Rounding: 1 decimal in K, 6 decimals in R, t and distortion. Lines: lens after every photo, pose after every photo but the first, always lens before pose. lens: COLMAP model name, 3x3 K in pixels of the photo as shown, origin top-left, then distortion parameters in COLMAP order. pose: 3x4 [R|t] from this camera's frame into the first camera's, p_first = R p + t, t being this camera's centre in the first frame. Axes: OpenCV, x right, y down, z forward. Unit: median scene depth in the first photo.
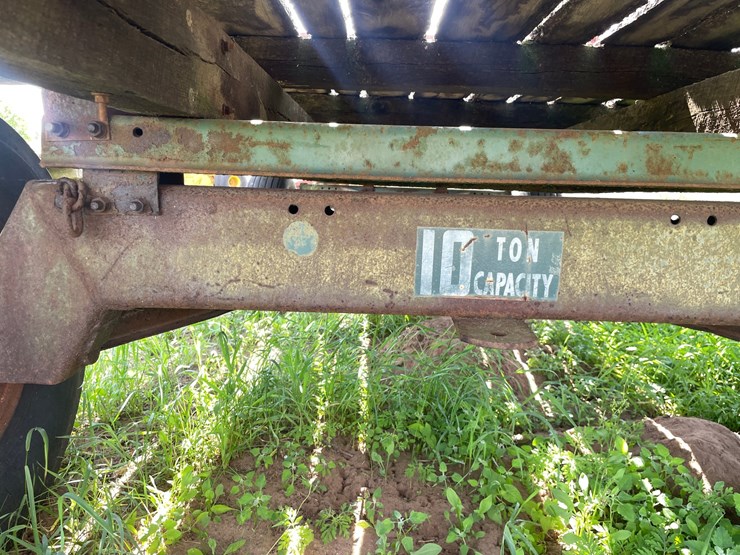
lens RADIAL K [[562.3, 0, 372.6], [0, 562.3, 280.4], [0, 0, 1]] dist [0.086445, -0.118284]
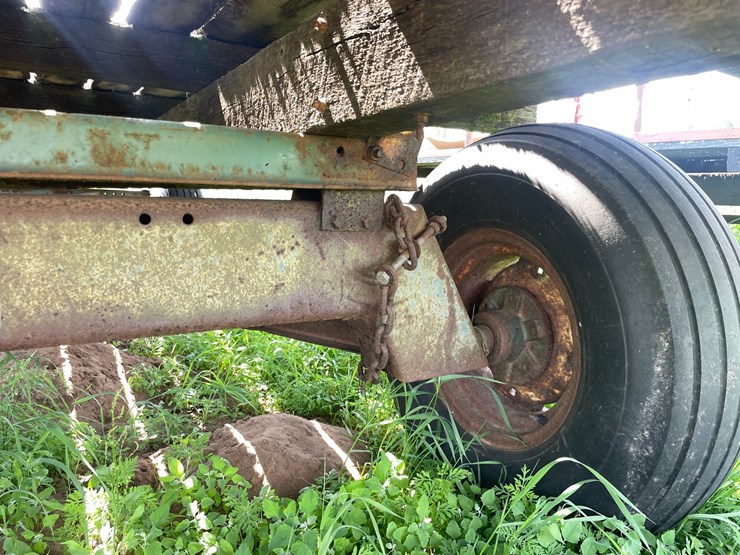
lens RADIAL K [[565.5, 0, 366.1], [0, 565.5, 279.9], [0, 0, 1]] dist [0.090750, -0.128778]
pose [[0.859765, -0.082518, 0.503978, 0.364704], [0.084276, 0.996255, 0.019349, -0.001748], [-0.503687, 0.025838, 0.863500, 0.073323]]
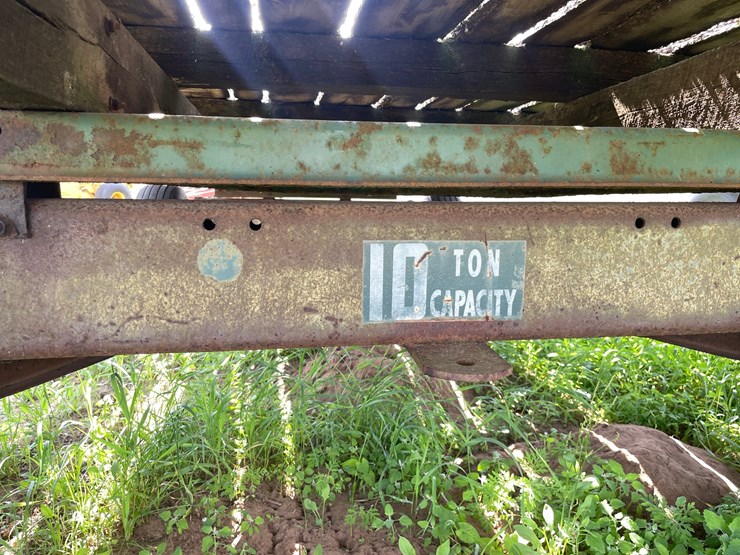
lens RADIAL K [[565.5, 0, 366.1], [0, 565.5, 279.9], [0, 0, 1]] dist [0.090750, -0.128778]
pose [[0.985458, -0.047774, 0.163062, -0.055244], [0.051601, 0.998481, -0.019314, -0.019818], [-0.161892, 0.027447, 0.986427, 0.162886]]
